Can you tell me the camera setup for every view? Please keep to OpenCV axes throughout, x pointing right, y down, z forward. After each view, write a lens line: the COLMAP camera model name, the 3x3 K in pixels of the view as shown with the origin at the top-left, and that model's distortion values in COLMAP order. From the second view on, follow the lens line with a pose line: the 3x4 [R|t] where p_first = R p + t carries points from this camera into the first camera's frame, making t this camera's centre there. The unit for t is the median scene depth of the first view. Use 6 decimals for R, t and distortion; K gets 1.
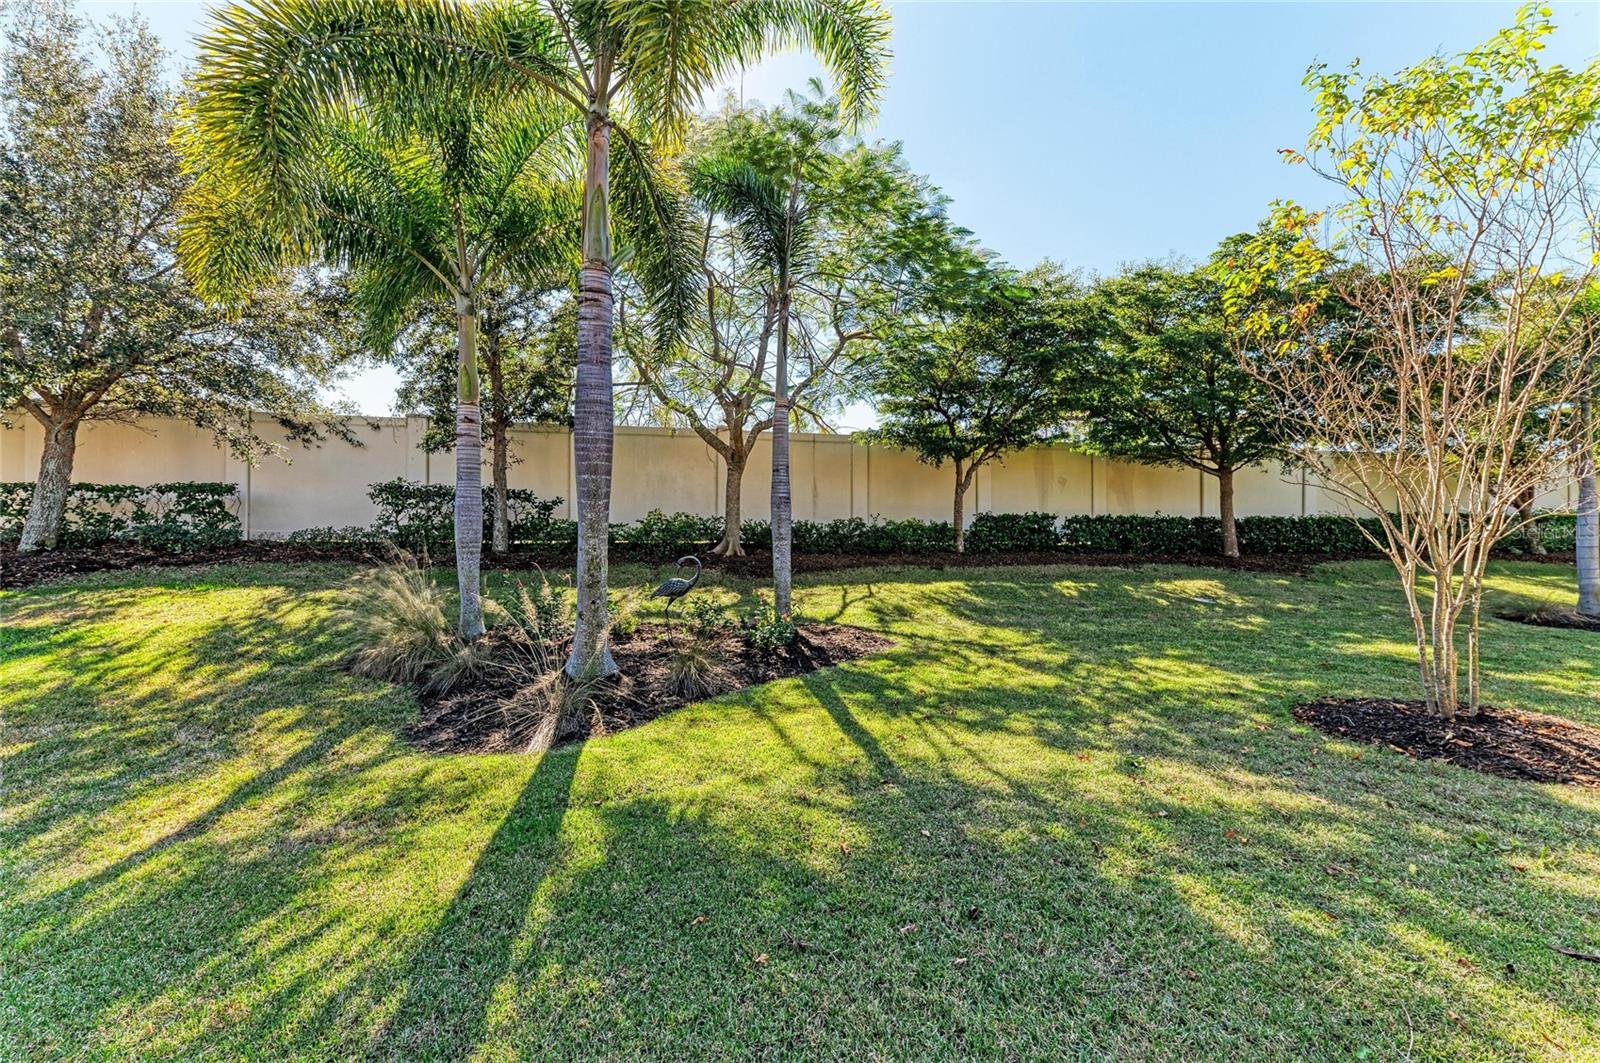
lens RADIAL K [[660.5, 0, 804.2], [0, 660.5, 530.0], [0, 0, 1]] dist [0.034343, -0.011405]
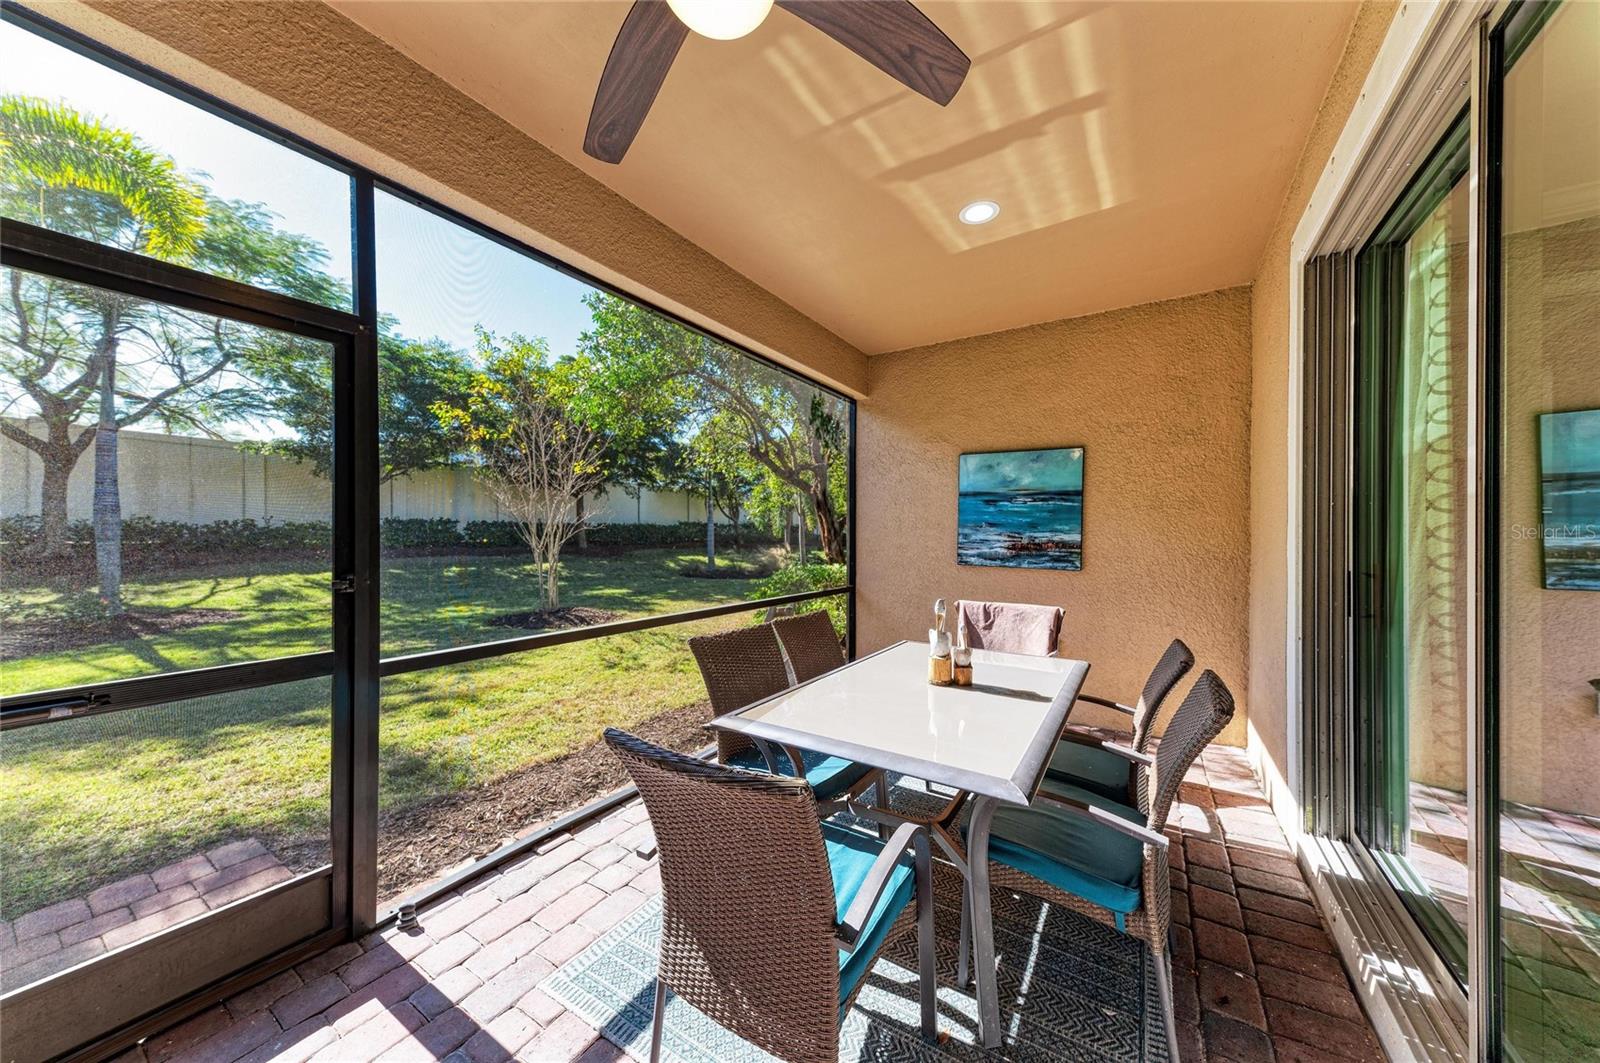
lens RADIAL K [[531.5, 0, 800.0], [0, 531.5, 531.5], [0, 0, 1]] dist [0.000403, 0.000016]
pose [[0.693001, 0.003315, 0.720929, 0.095898], [-0.004073, 0.999991, -0.000683, -0.000865], [-0.720925, -0.002463, 0.693009, -0.357326]]
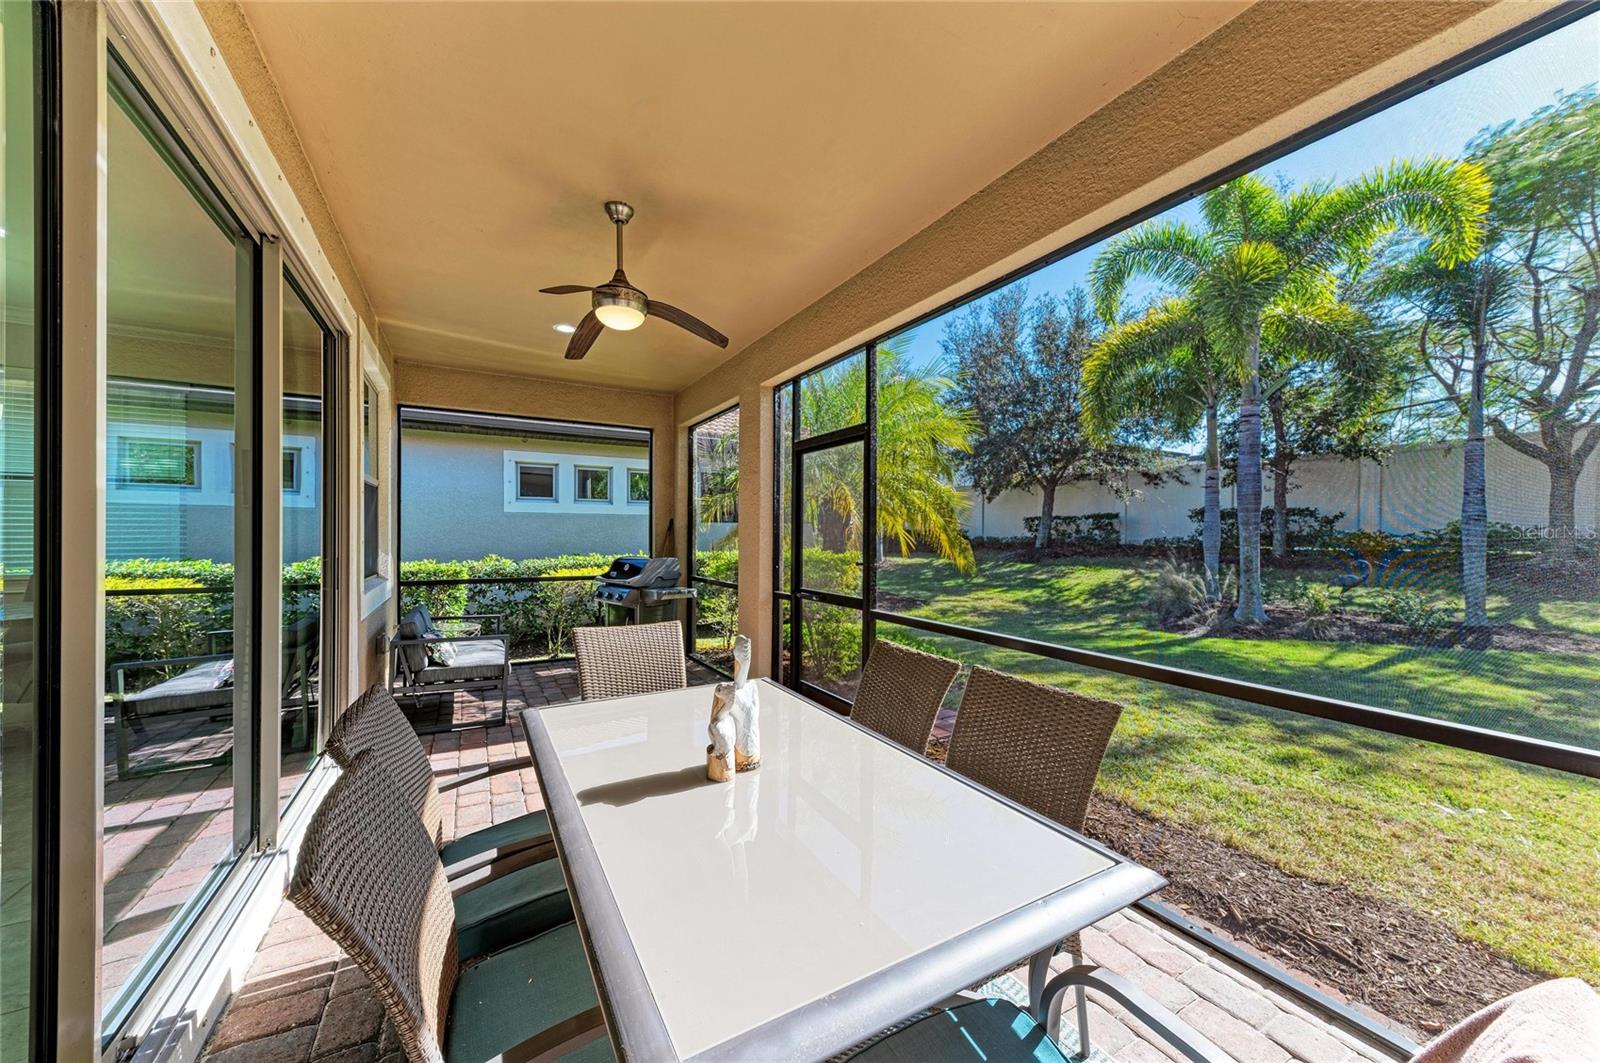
lens RADIAL K [[575.6, 0, 802.2], [0, 575.6, 537.5], [0, 0, 1]] dist [-0.000549, 0.000088]
pose [[0.322285, 0.002071, -0.946641, 0.347521], [-0.004344, 0.999990, 0.000709, -0.000278], [0.946633, 0.003884, 0.322291, -0.303582]]
